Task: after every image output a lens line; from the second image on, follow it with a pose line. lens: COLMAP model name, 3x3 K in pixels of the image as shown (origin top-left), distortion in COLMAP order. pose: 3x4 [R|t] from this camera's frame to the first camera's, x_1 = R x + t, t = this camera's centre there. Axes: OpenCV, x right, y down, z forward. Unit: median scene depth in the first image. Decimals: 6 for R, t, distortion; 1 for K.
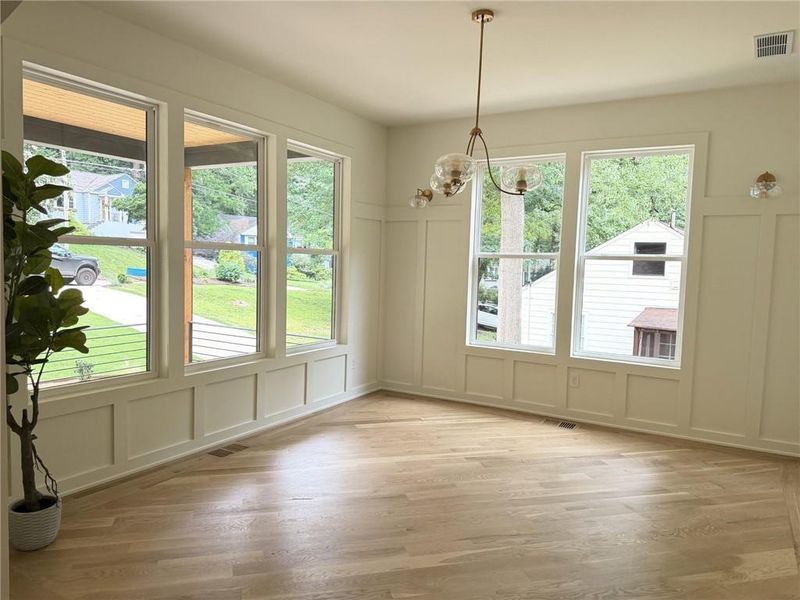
lens RADIAL K [[580.2, 0, 400.0], [0, 580.2, 300.0], [0, 0, 1]] dist [0.049227, -0.078569]
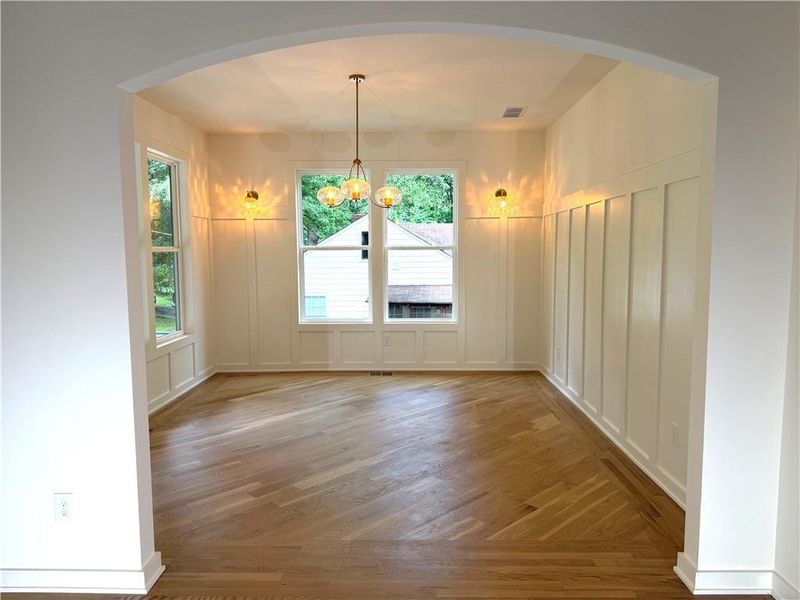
lens RADIAL K [[559.4, 0, 403.1], [0, 559.4, 300.6], [0, 0, 1]] dist [0.044410, -0.065137]
pose [[0.869653, -0.076010, 0.487777, -0.451788], [0.066800, 0.997107, 0.036281, 0.000818], [-0.489124, 0.001032, 0.872214, -0.219662]]
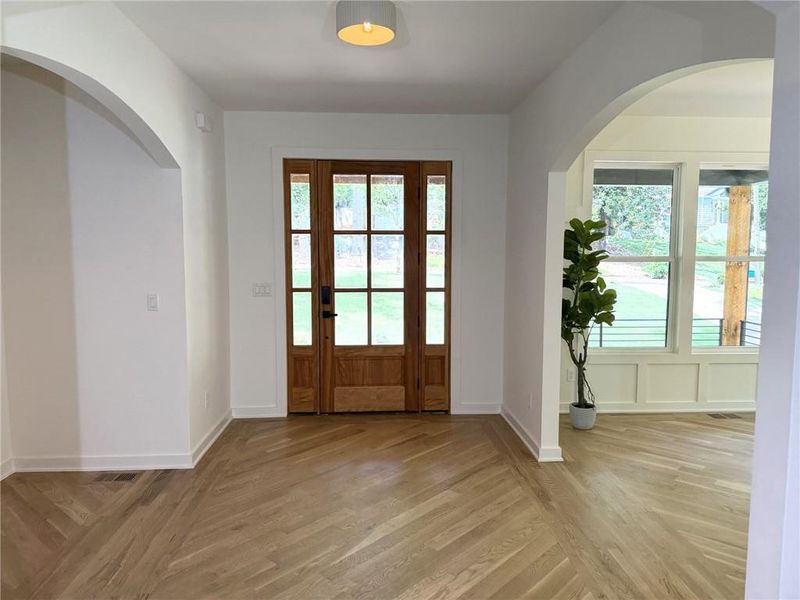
lens RADIAL K [[559.4, 0, 403.1], [0, 559.4, 300.6], [0, 0, 1]] dist [0.044410, -0.065137]
pose [[0.561038, 0.048935, -0.826342, 0.427575], [-0.047051, 0.998522, 0.027186, -0.001848], [0.826452, 0.023628, 0.562512, -0.401337]]
